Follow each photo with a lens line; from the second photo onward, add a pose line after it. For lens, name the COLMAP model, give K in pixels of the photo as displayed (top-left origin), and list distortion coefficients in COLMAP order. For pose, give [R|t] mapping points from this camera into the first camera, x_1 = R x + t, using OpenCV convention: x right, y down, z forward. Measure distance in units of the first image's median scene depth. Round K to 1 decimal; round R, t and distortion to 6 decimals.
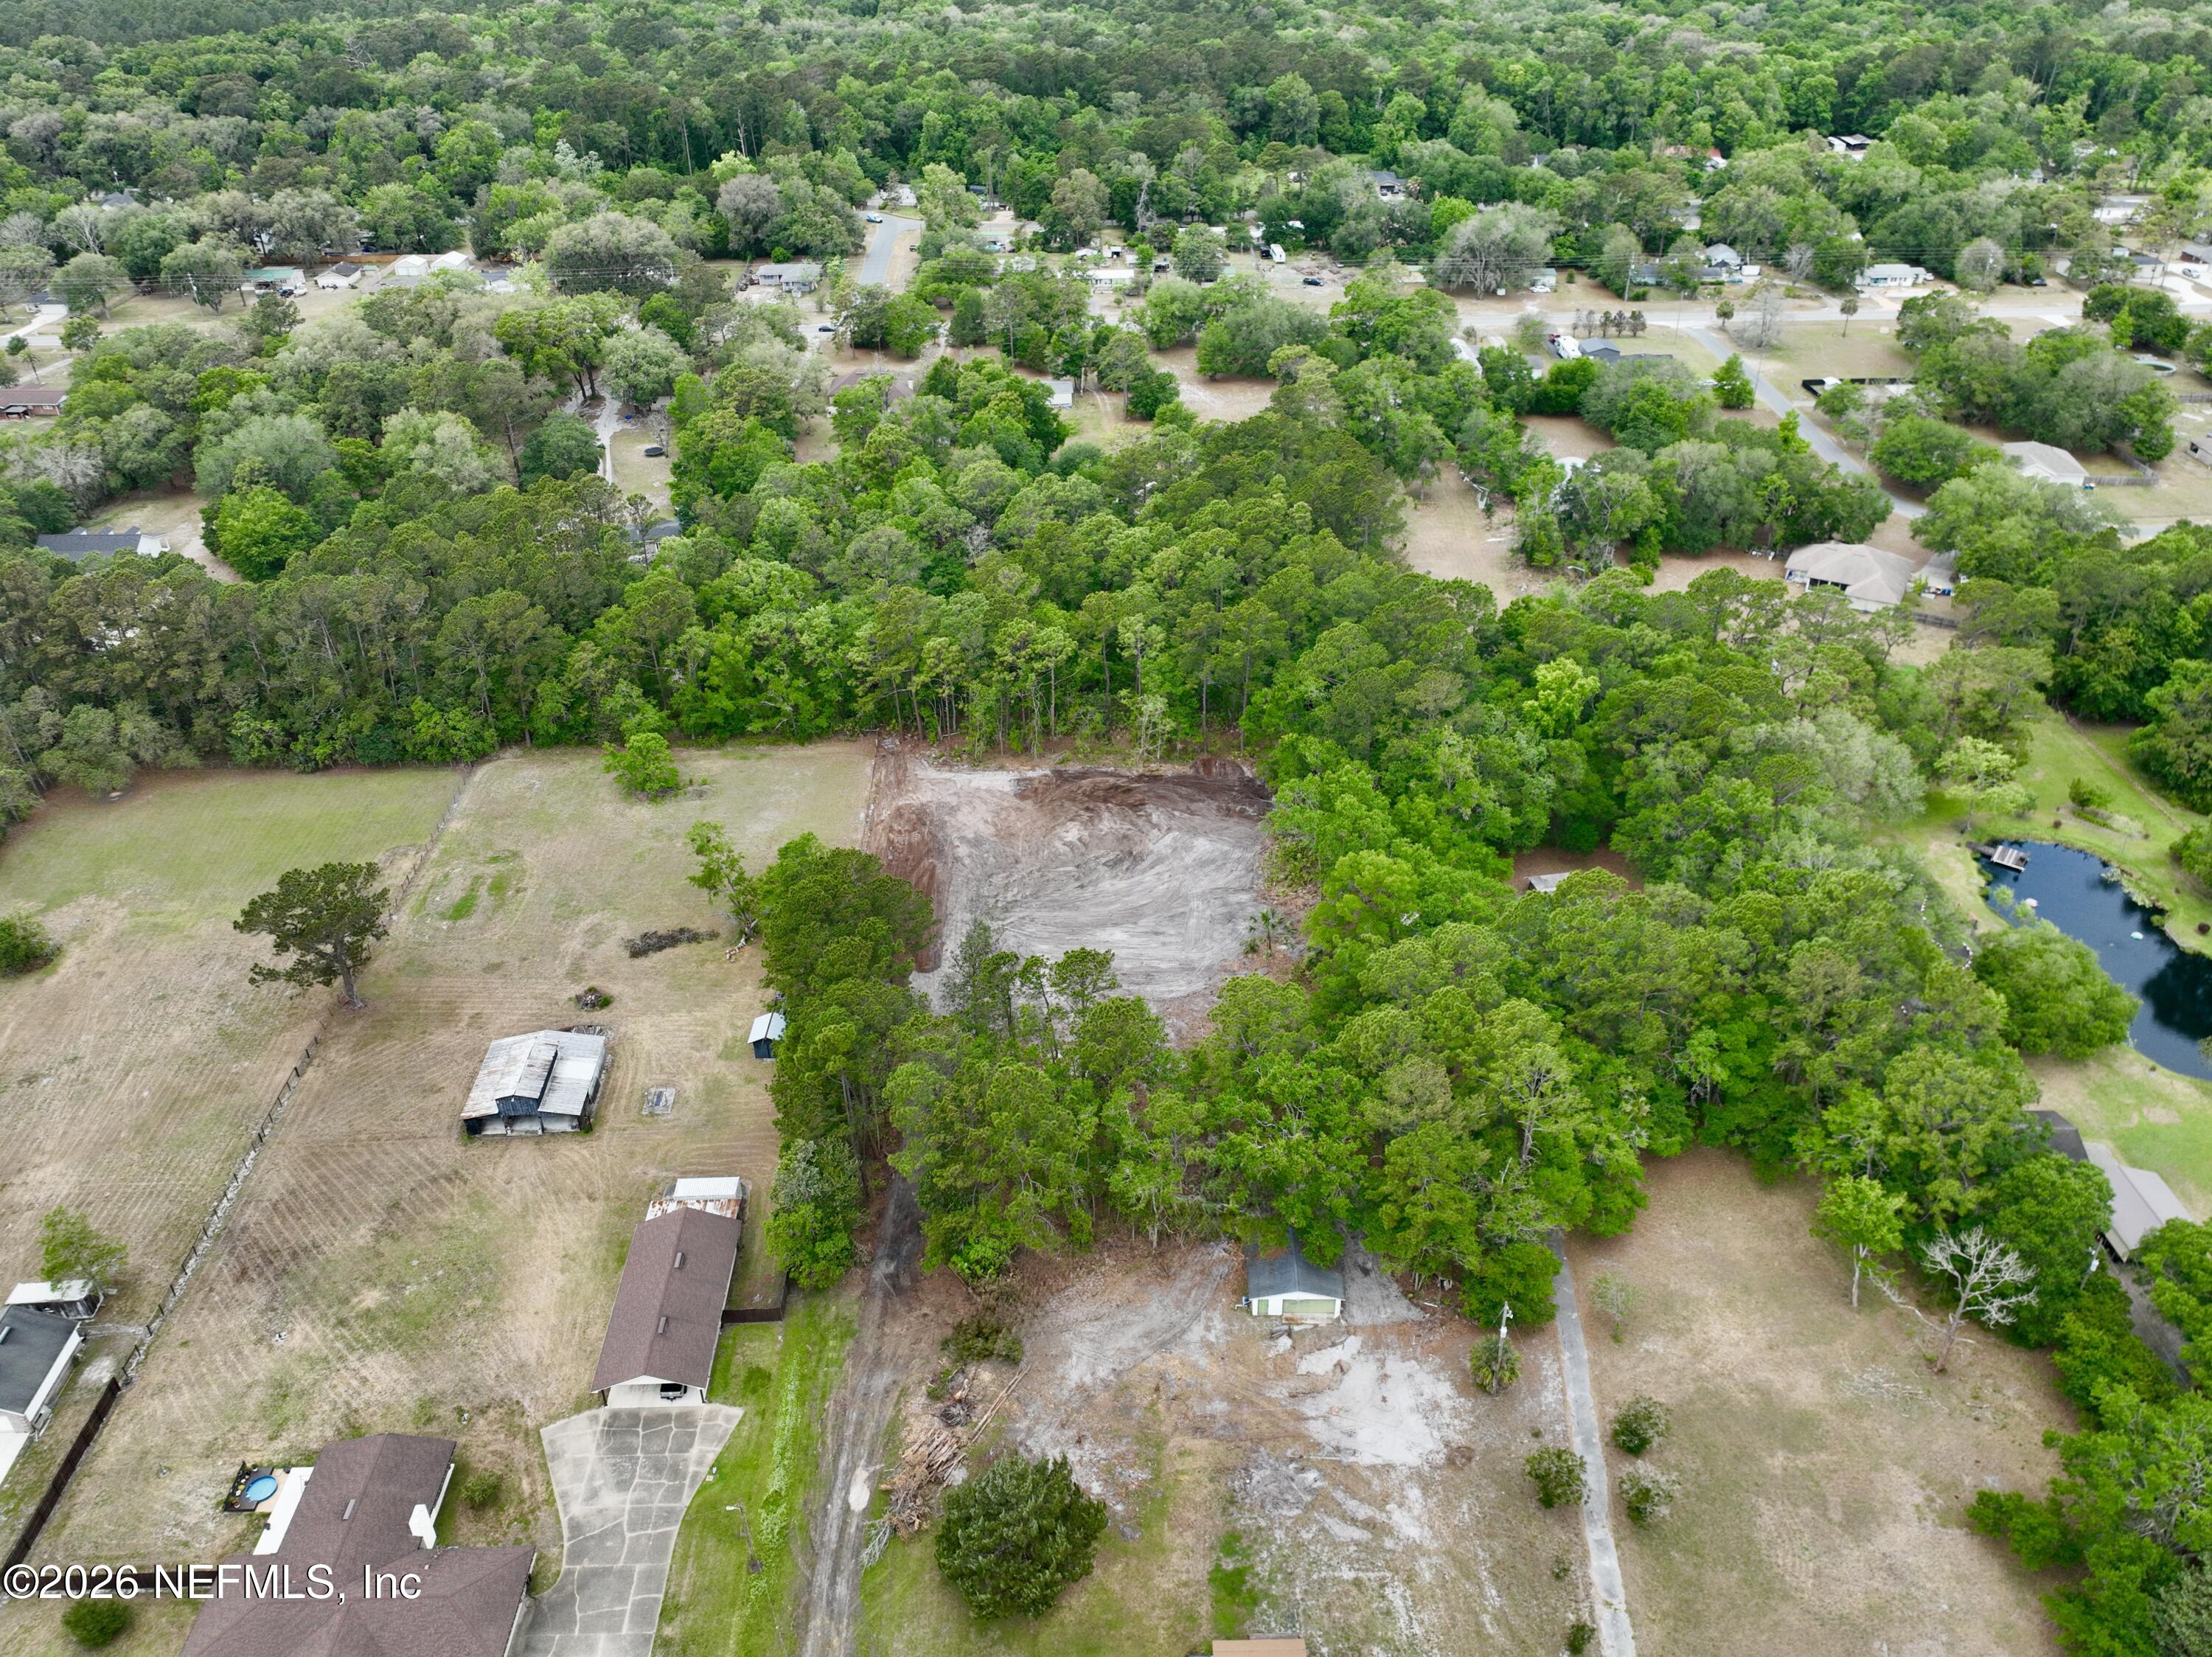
lens RADIAL K [[1656.4, 0, 1106.0], [0, 1656.4, 828.5], [0, 0, 1]] dist [-0.001274, -0.000256]
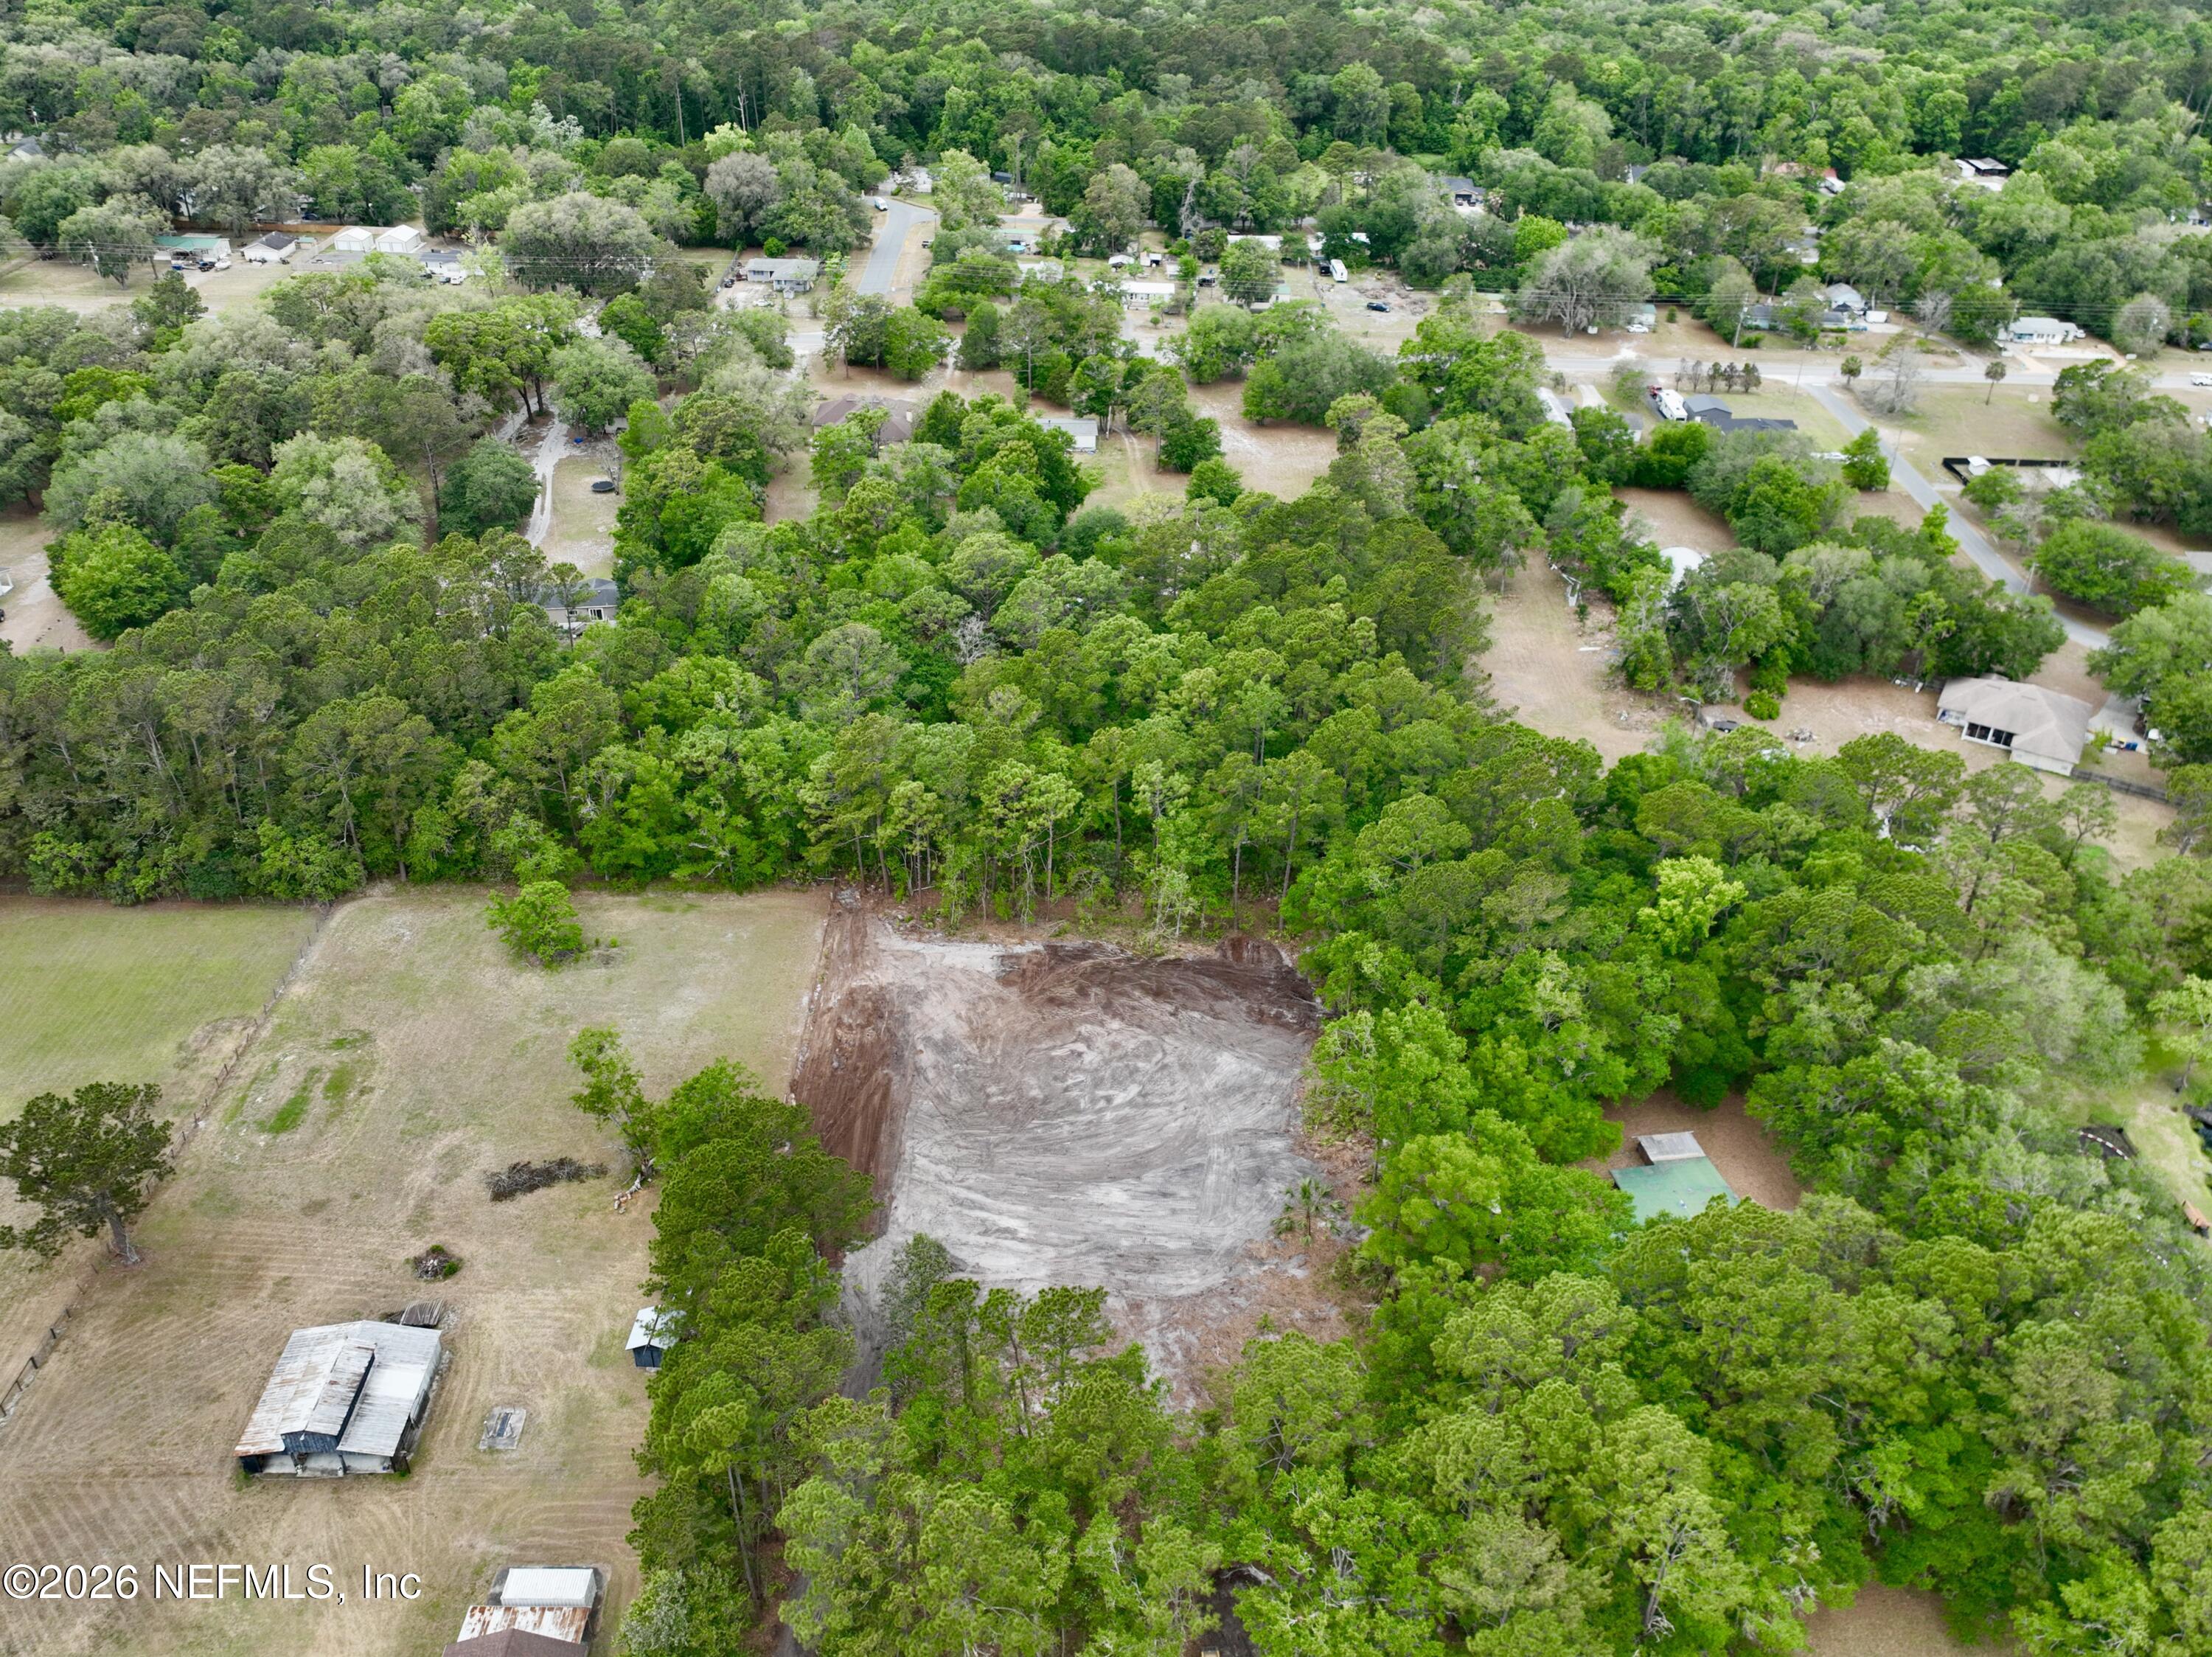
lens RADIAL K [[1733.5, 0, 1121.0], [0, 1733.5, 823.8], [0, 0, 1]] dist [-0.003811, 0.006369]
pose [[0.998942, 0.045961, 0.001347, 0.000374], [-0.045963, 0.998941, 0.001808, -0.072638], [-0.001262, -0.001868, 0.999997, 0.114039]]
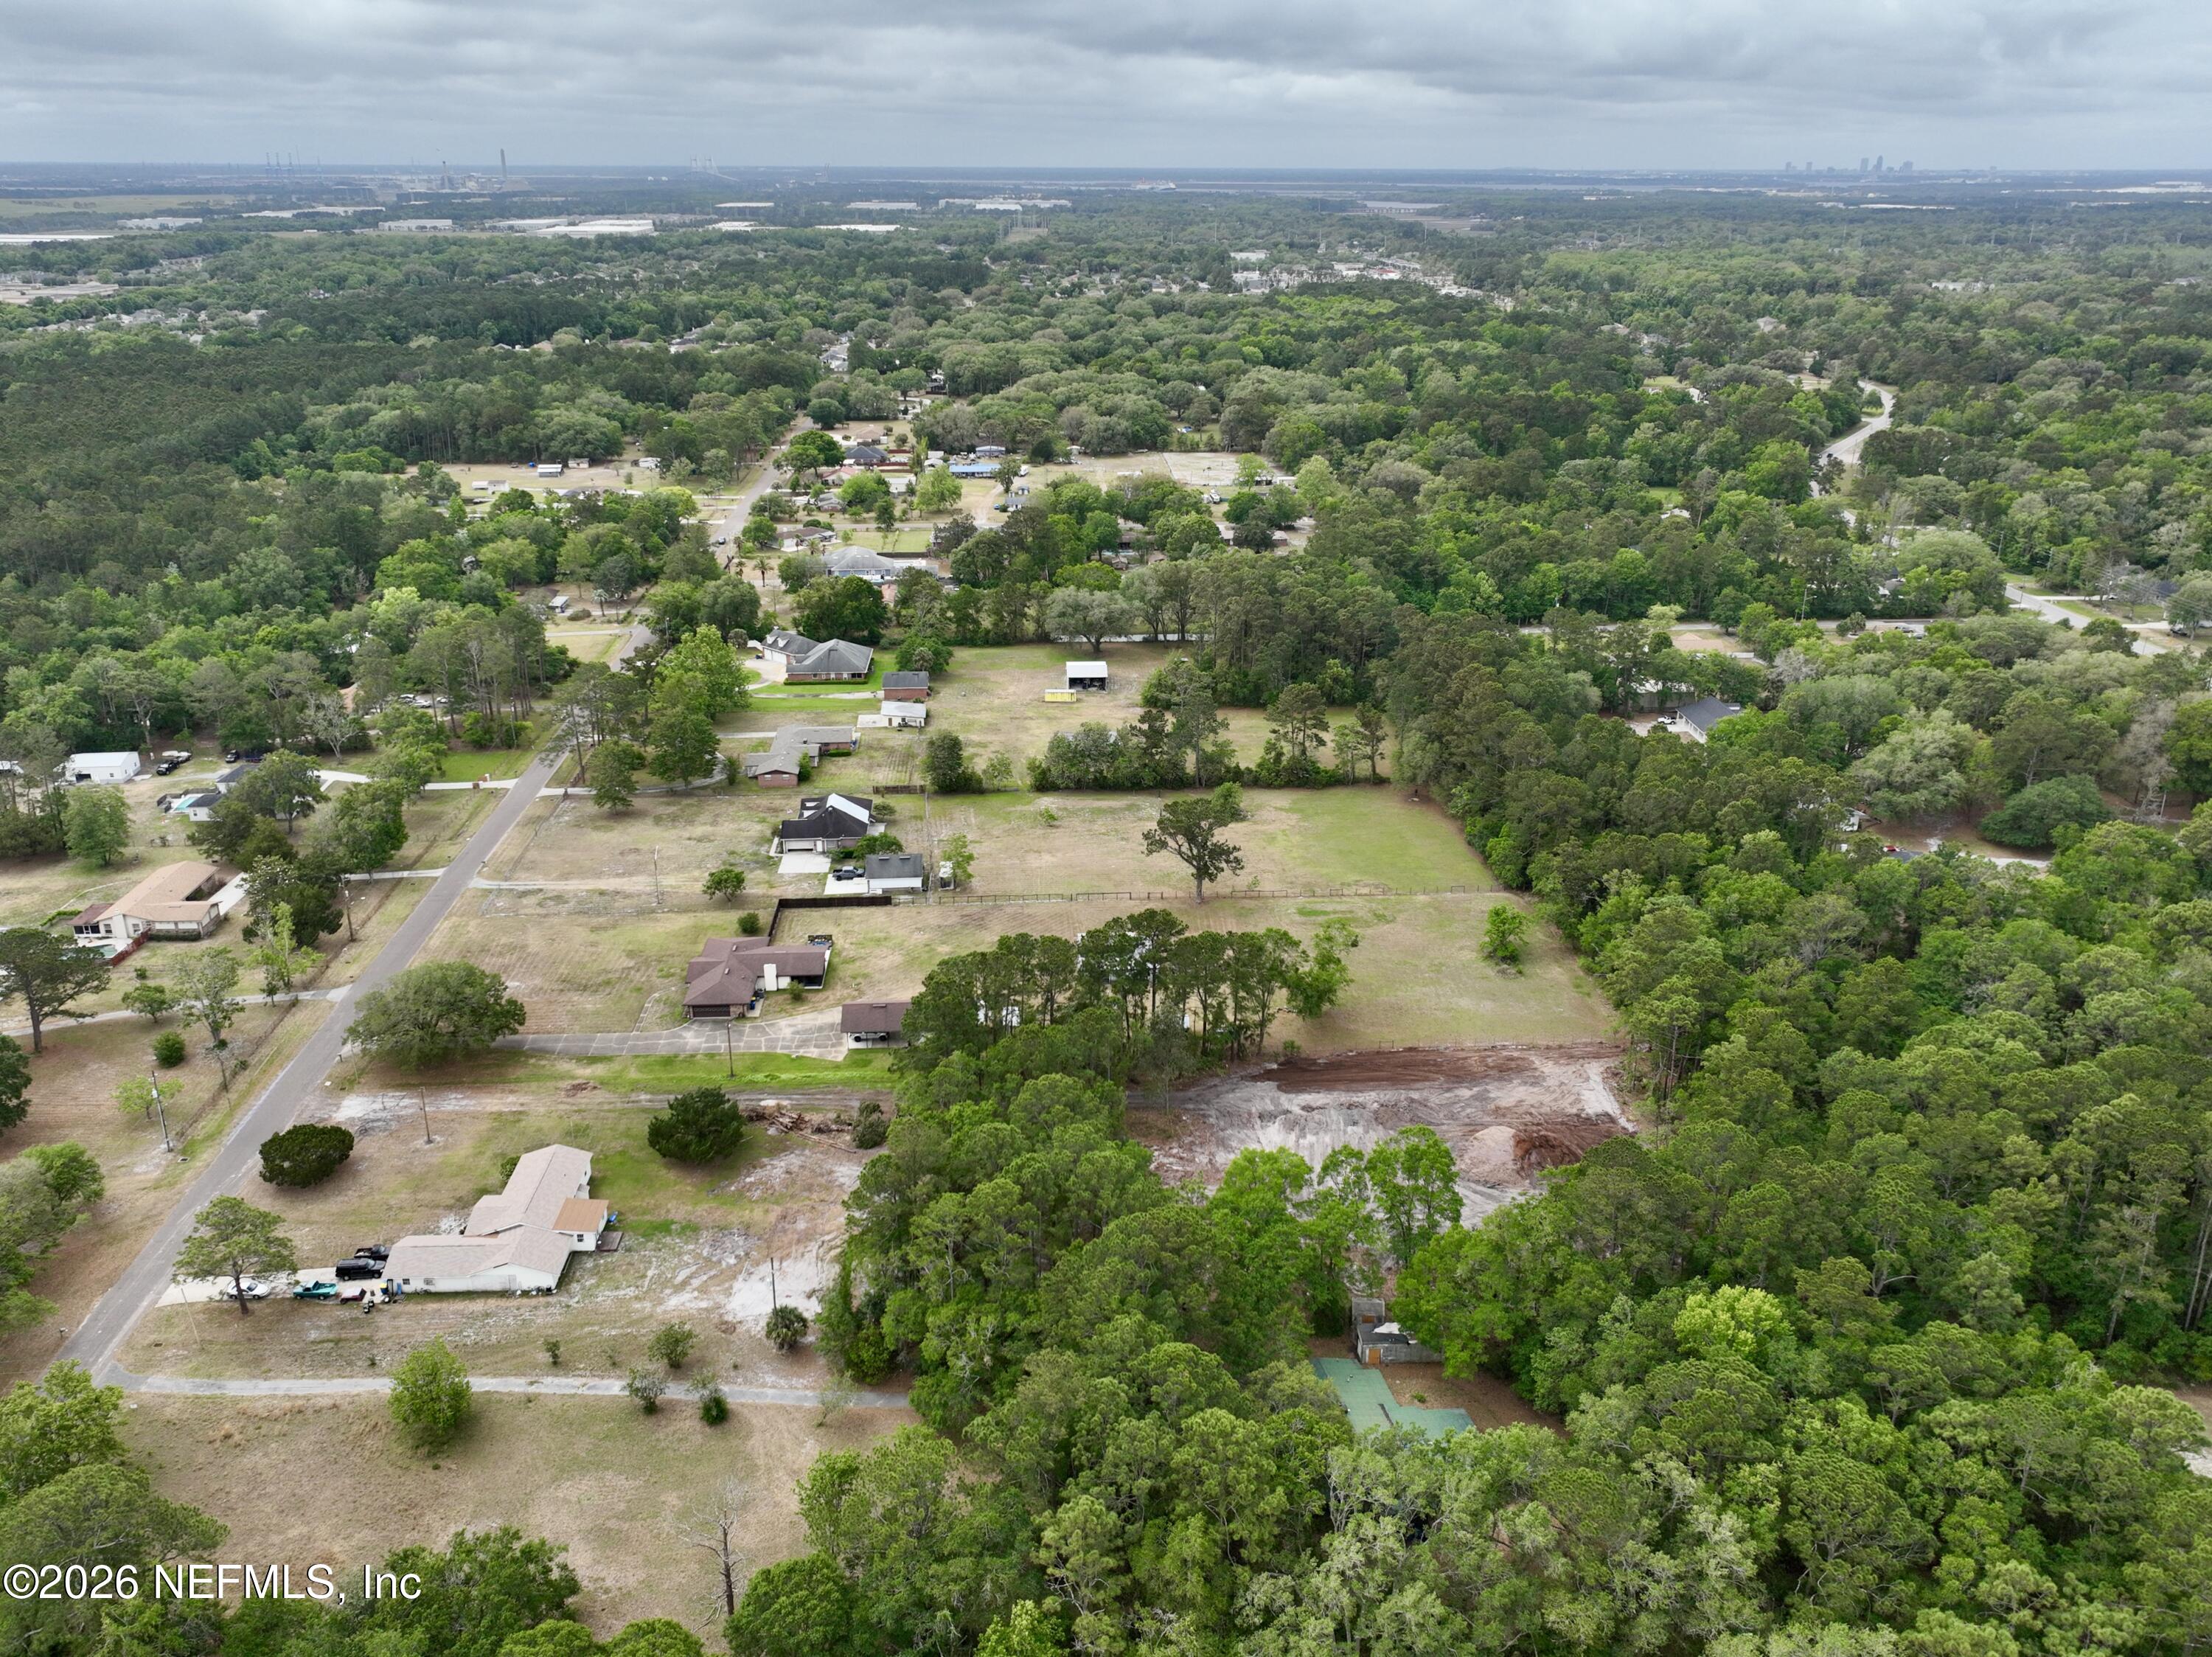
lens RADIAL K [[1733.5, 0, 1121.0], [0, 1733.5, 823.8], [0, 0, 1]] dist [-0.003811, 0.006369]
pose [[0.040906, 0.361942, -0.931303, 0.596027], [-0.545314, 0.789111, 0.282729, -0.214509], [0.837233, 0.496287, 0.229652, 0.330899]]
